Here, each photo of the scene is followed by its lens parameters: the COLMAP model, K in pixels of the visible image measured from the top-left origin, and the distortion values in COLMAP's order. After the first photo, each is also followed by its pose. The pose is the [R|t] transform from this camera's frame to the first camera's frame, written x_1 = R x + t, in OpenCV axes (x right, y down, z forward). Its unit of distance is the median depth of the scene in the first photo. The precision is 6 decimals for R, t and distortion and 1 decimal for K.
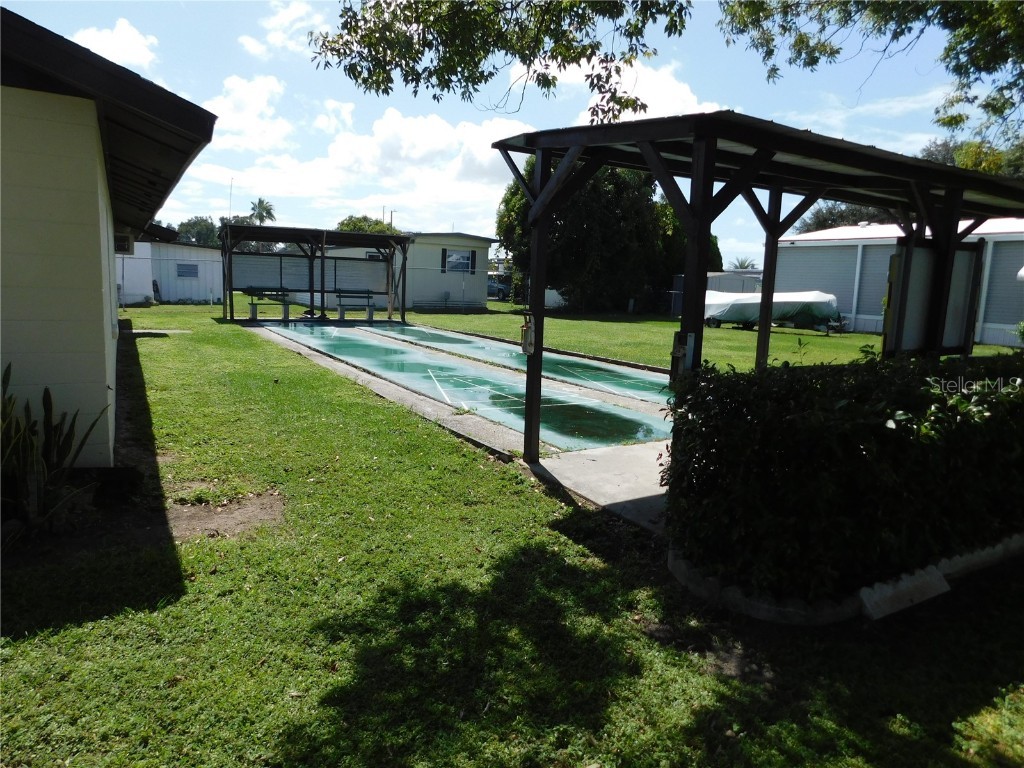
lens RADIAL K [[673.4, 0, 512.4], [0, 673.4, 383.3], [0, 0, 1]] dist [-0.060758, 0.044022]
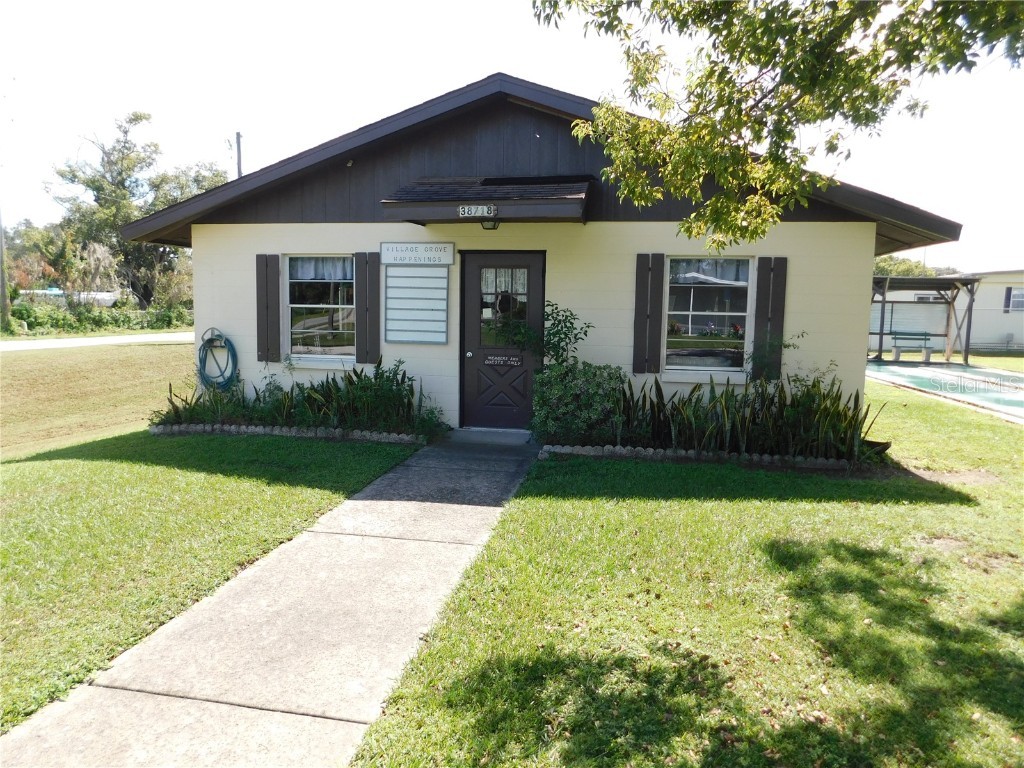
lens RADIAL K [[673.4, 0, 512.7], [0, 673.4, 385.9], [0, 0, 1]] dist [-0.060758, 0.044022]
pose [[0.759383, 0.038625, -0.649496, -0.037012], [-0.078399, 0.996395, -0.032408, 0.023137], [0.645903, 0.075530, 0.759674, -0.156468]]
